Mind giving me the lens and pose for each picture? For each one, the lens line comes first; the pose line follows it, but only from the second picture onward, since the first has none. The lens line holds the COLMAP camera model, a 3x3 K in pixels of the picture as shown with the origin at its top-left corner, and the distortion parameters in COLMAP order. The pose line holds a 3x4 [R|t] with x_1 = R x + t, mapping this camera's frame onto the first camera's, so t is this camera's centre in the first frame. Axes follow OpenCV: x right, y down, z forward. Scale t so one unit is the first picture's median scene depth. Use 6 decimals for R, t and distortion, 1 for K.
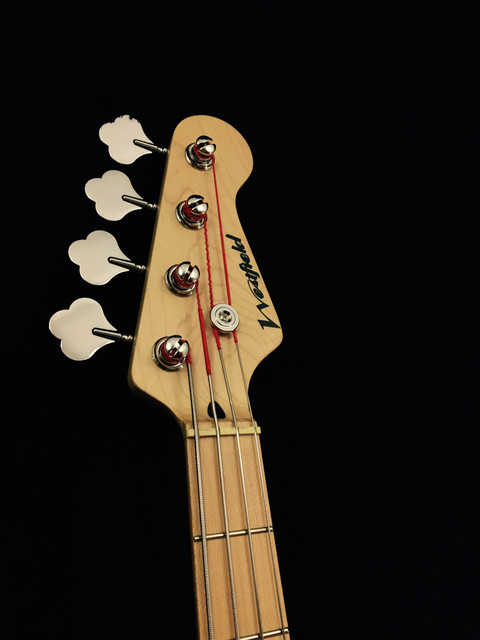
lens RADIAL K [[581.8, 0, 240.0], [0, 581.8, 320.0], [0, 0, 1]] dist [0.018365, 0.010632]
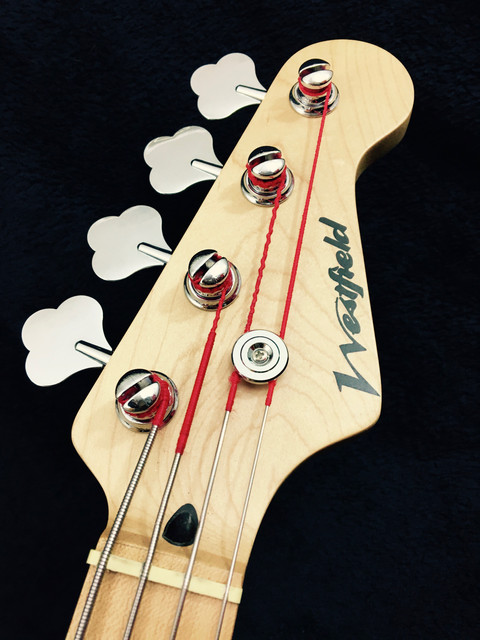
lens RADIAL K [[581.8, 0, 240.0], [0, 581.8, 320.0], [0, 0, 1]] dist [0.018365, 0.010632]
pose [[0.848329, 0.115008, -0.516828, 0.220511], [-0.161351, 0.985849, -0.045467, -0.008336], [0.504285, 0.121962, 0.854881, 0.487661]]
